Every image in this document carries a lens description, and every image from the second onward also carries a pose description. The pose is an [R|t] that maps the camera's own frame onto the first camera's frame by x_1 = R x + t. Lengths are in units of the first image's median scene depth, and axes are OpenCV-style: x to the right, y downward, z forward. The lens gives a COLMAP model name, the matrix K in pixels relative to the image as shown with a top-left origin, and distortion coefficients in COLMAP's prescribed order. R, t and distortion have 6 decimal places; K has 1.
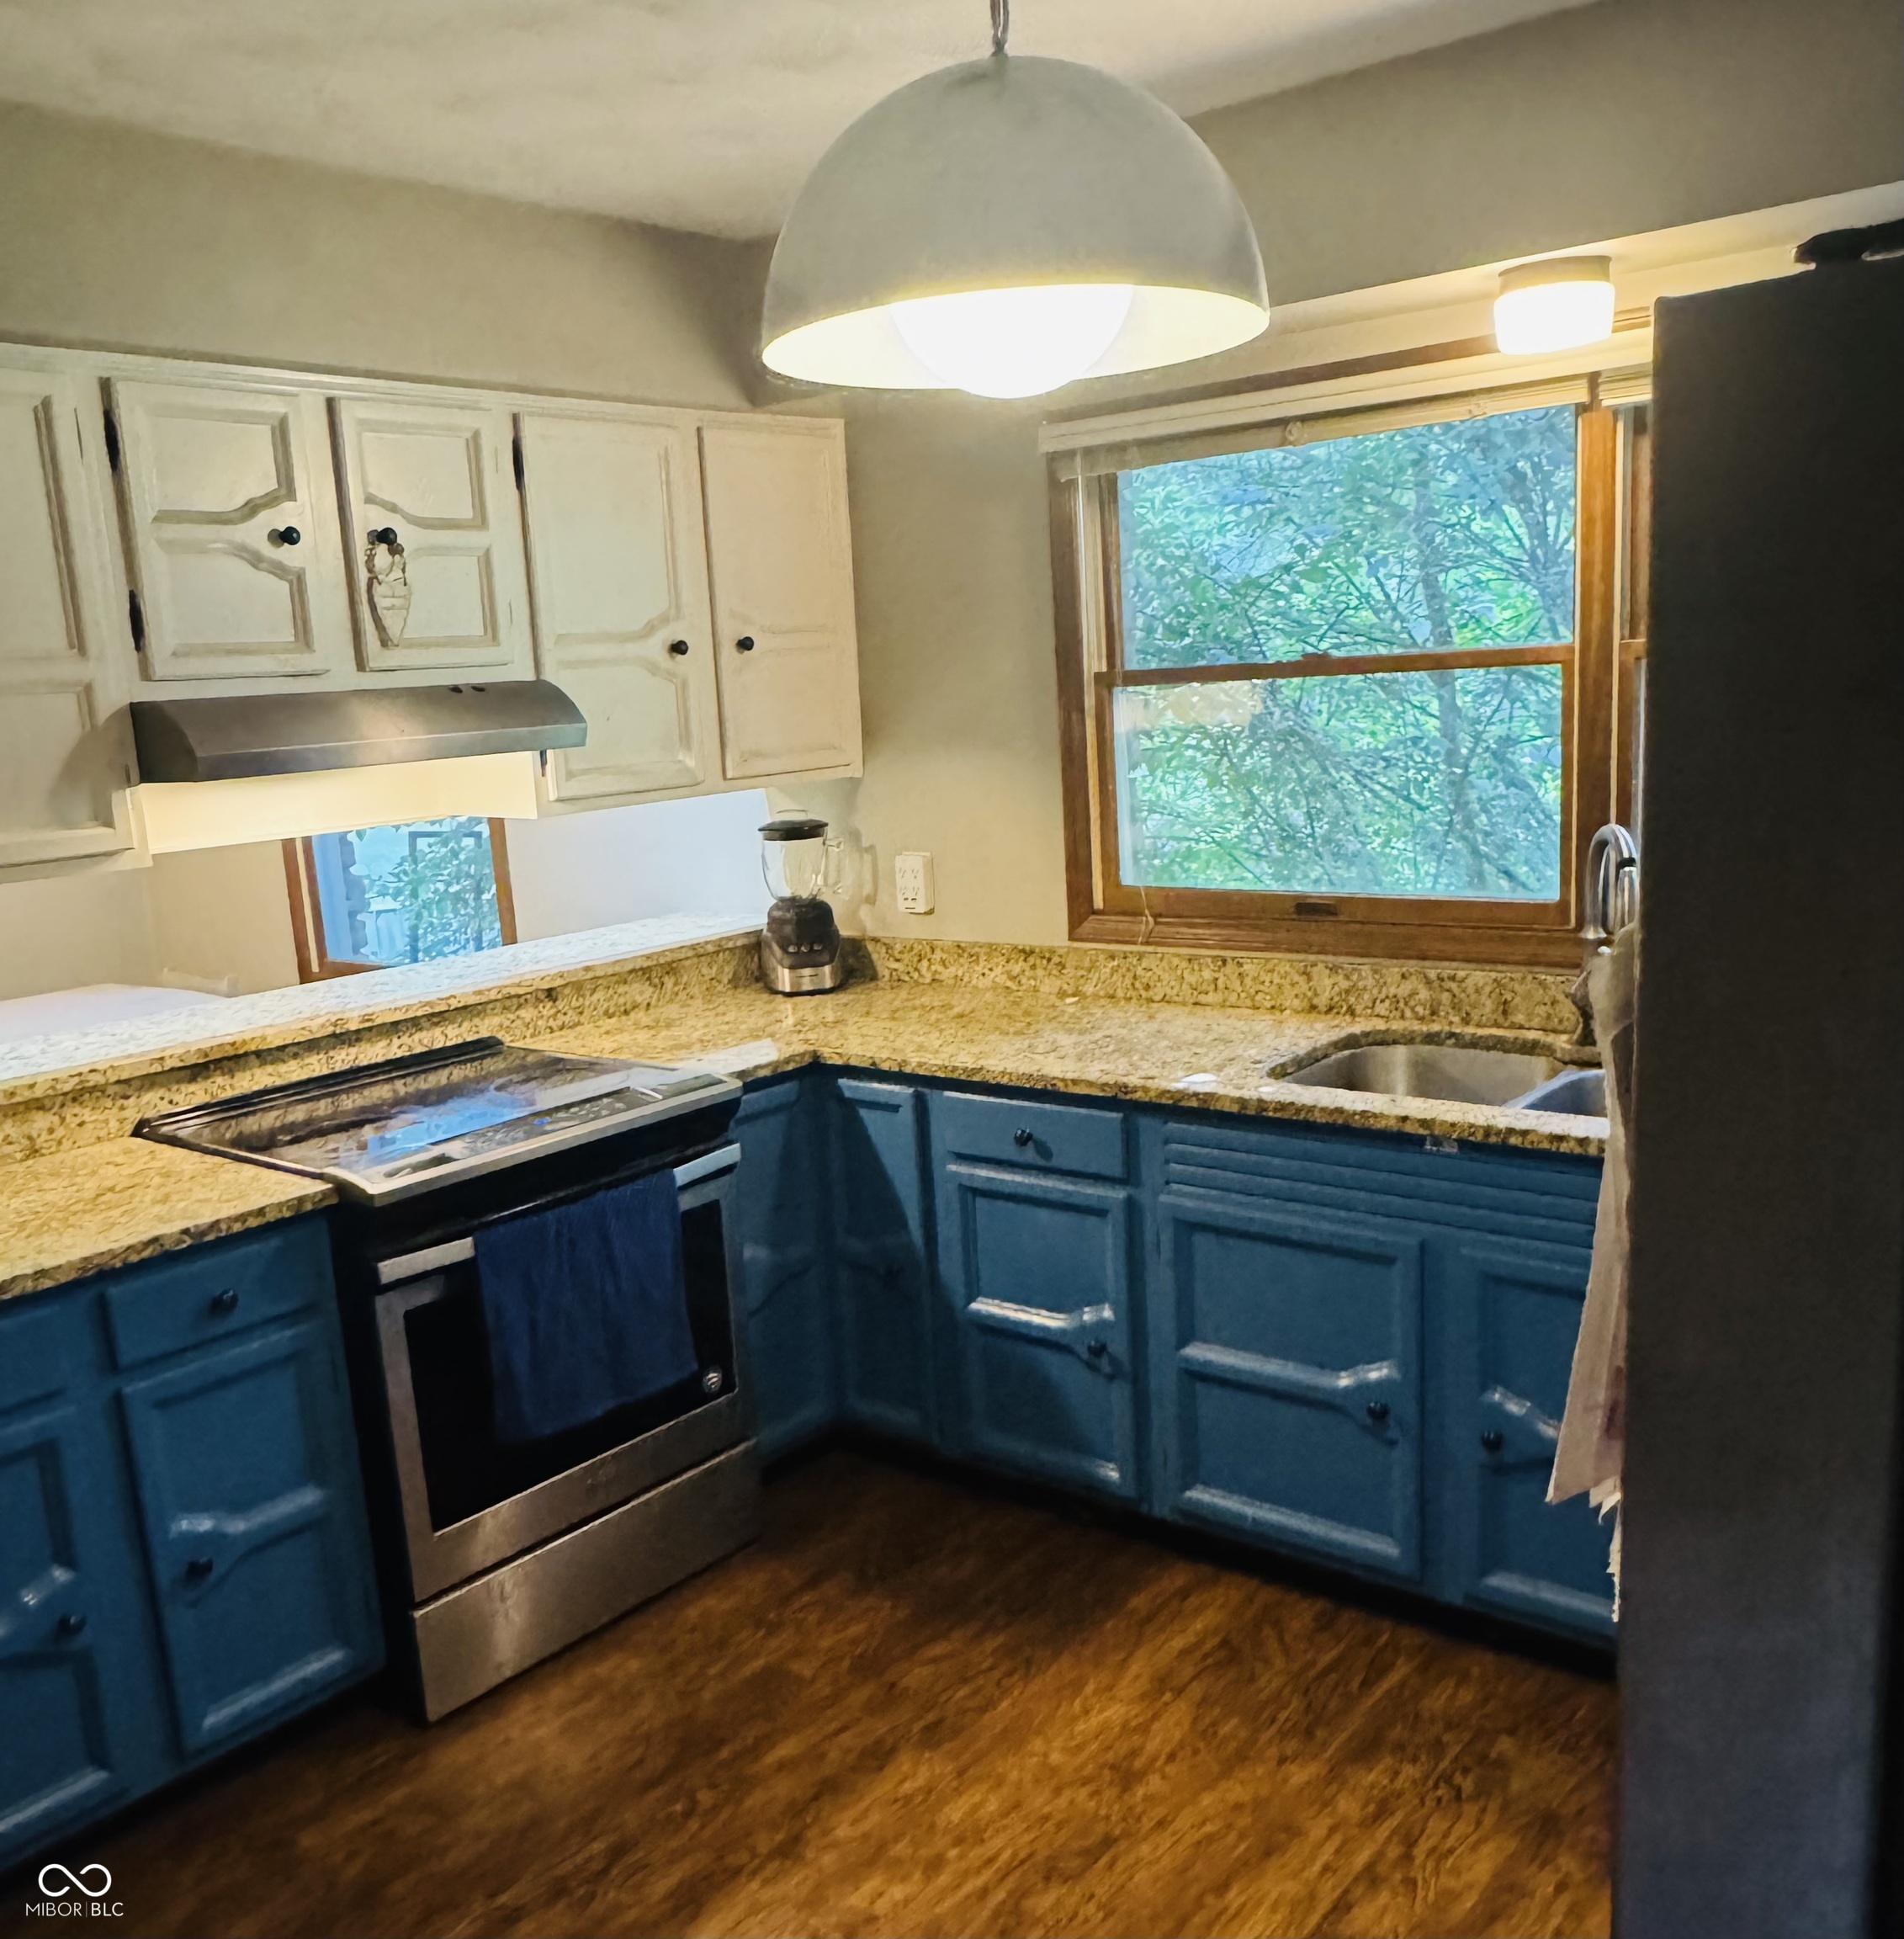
lens RADIAL K [[1800.8, 0, 950.7], [0, 1800.8, 1083.5], [0, 0, 1]] dist [-0.001961, 0.011013]
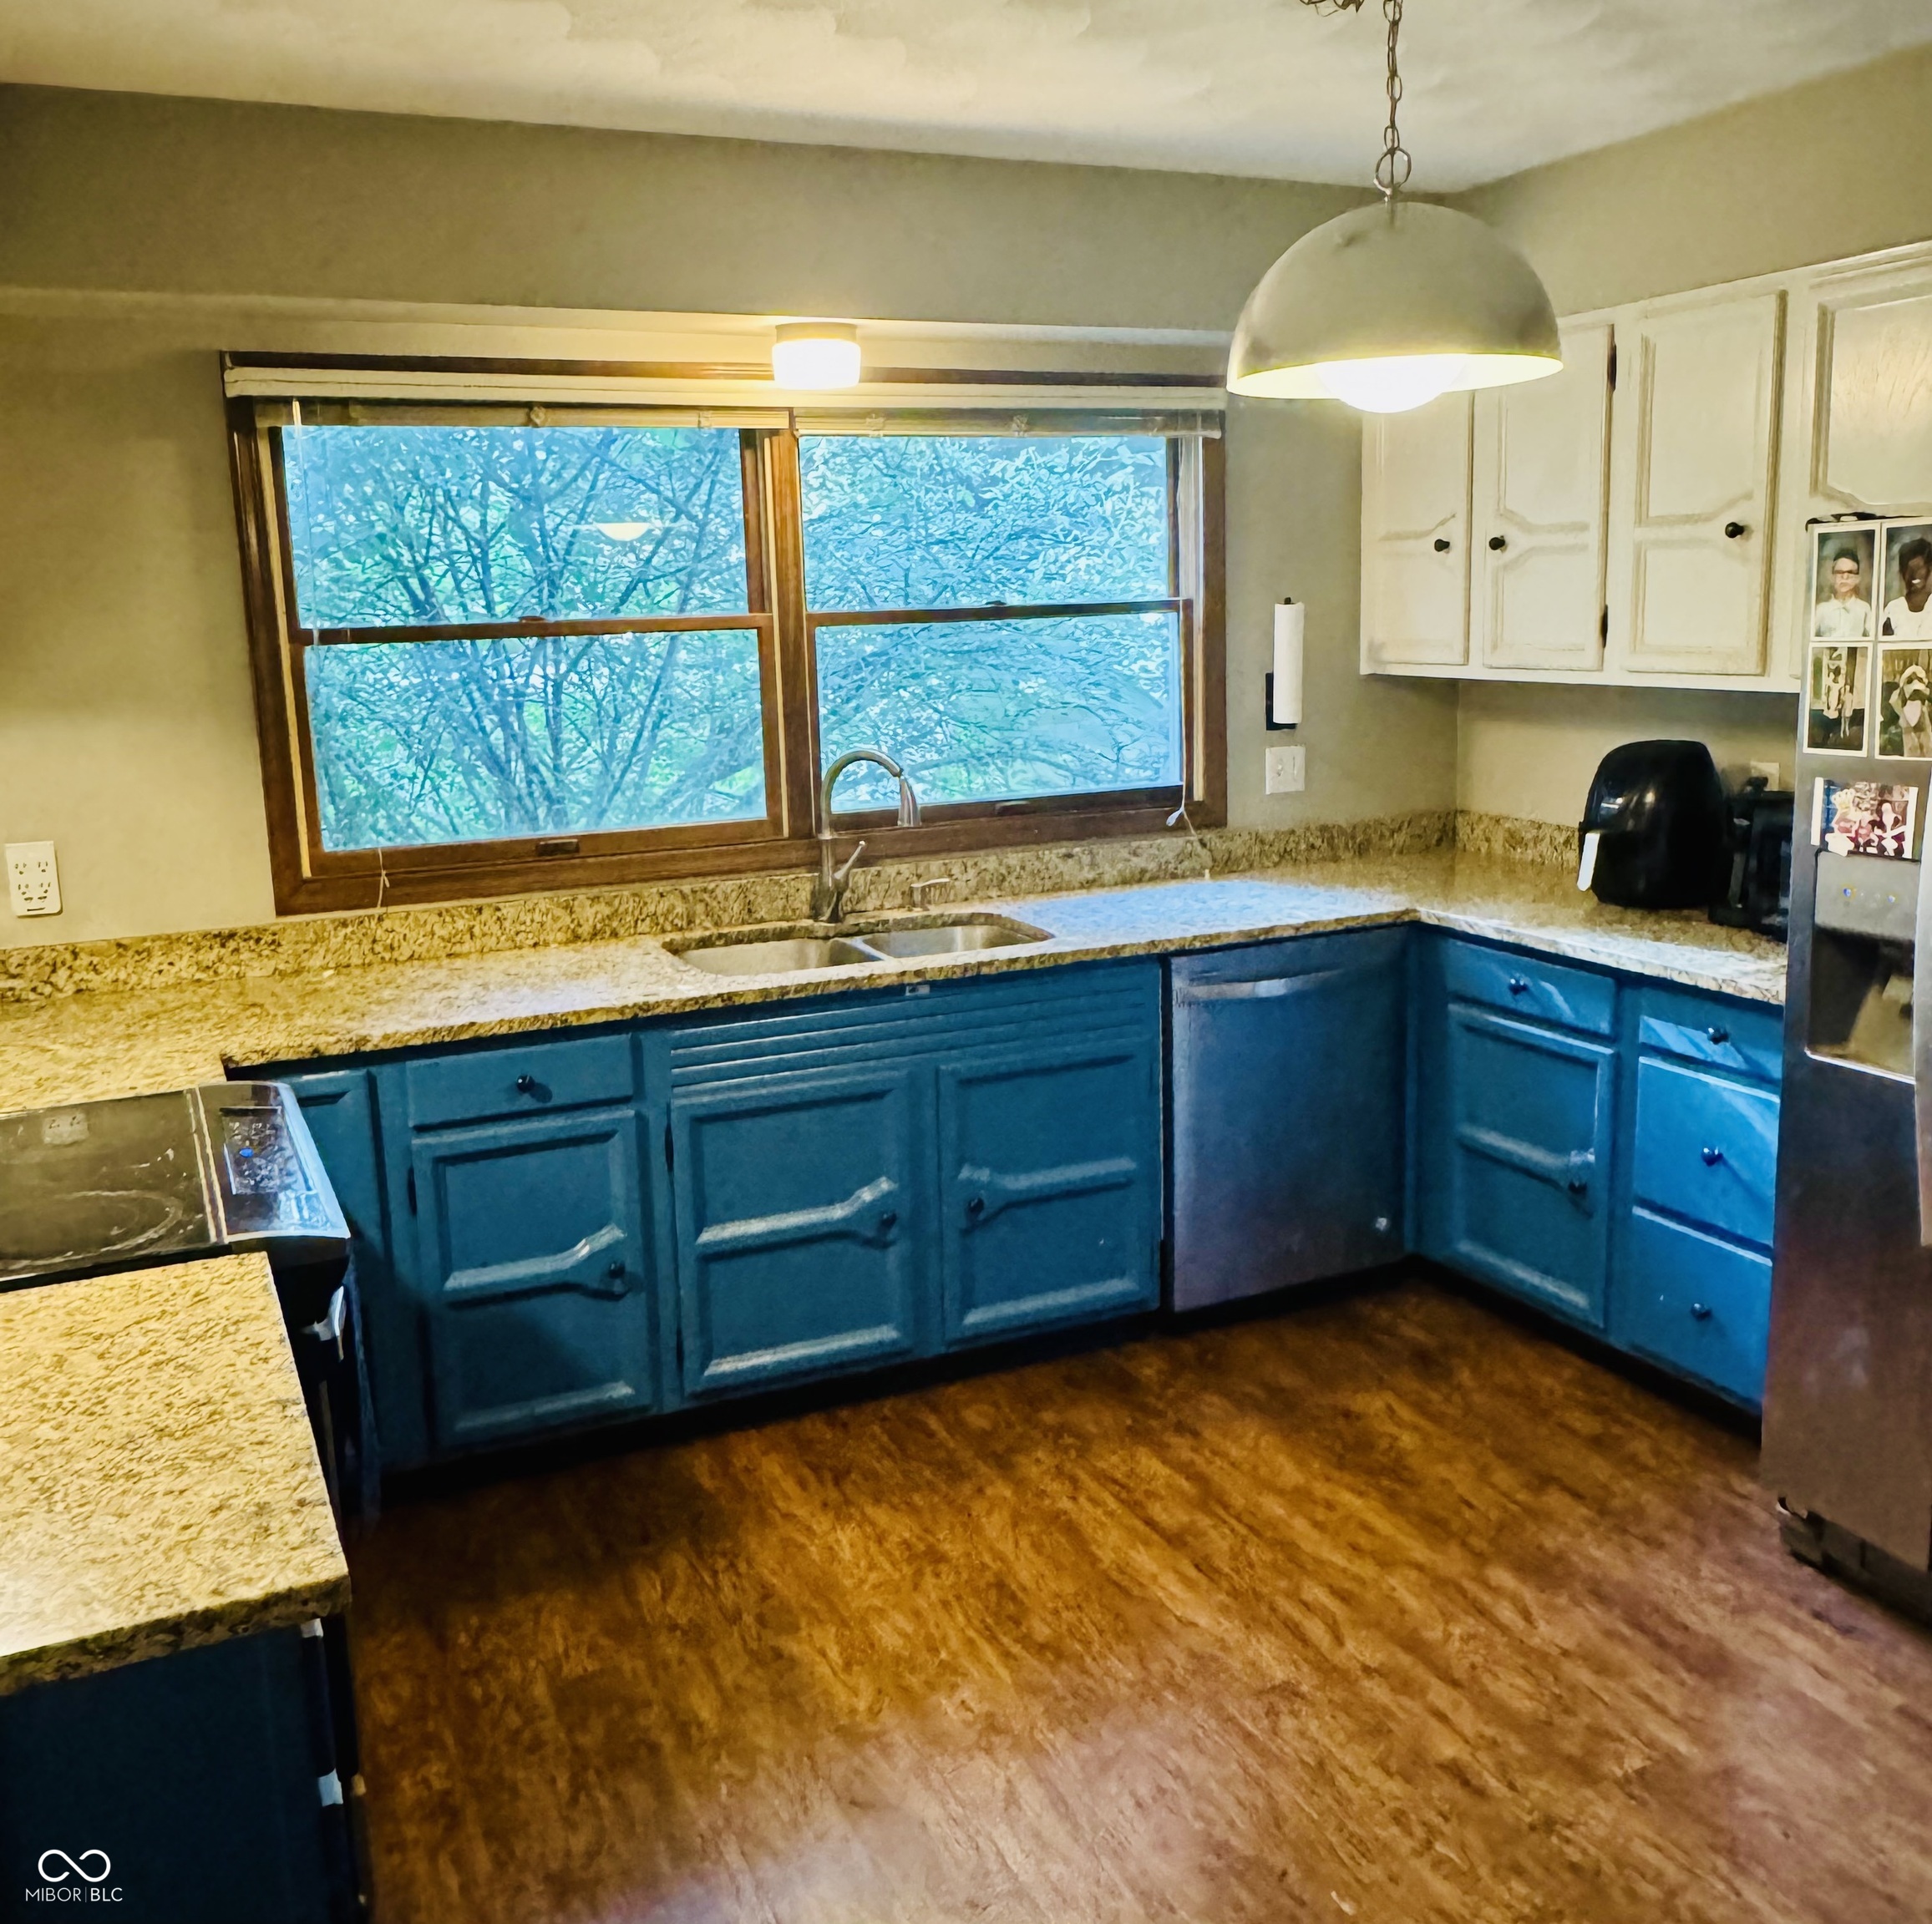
lens RADIAL K [[1815.0, 0, 966.0], [0, 1815.0, 962.0], [0, 0, 1]] dist [0.001827, 0.004050]
pose [[0.439861, -0.129958, 0.888613, -0.706114], [0.203699, 0.978123, 0.042218, -0.027160], [-0.874659, 0.162440, 0.456711, 0.307571]]
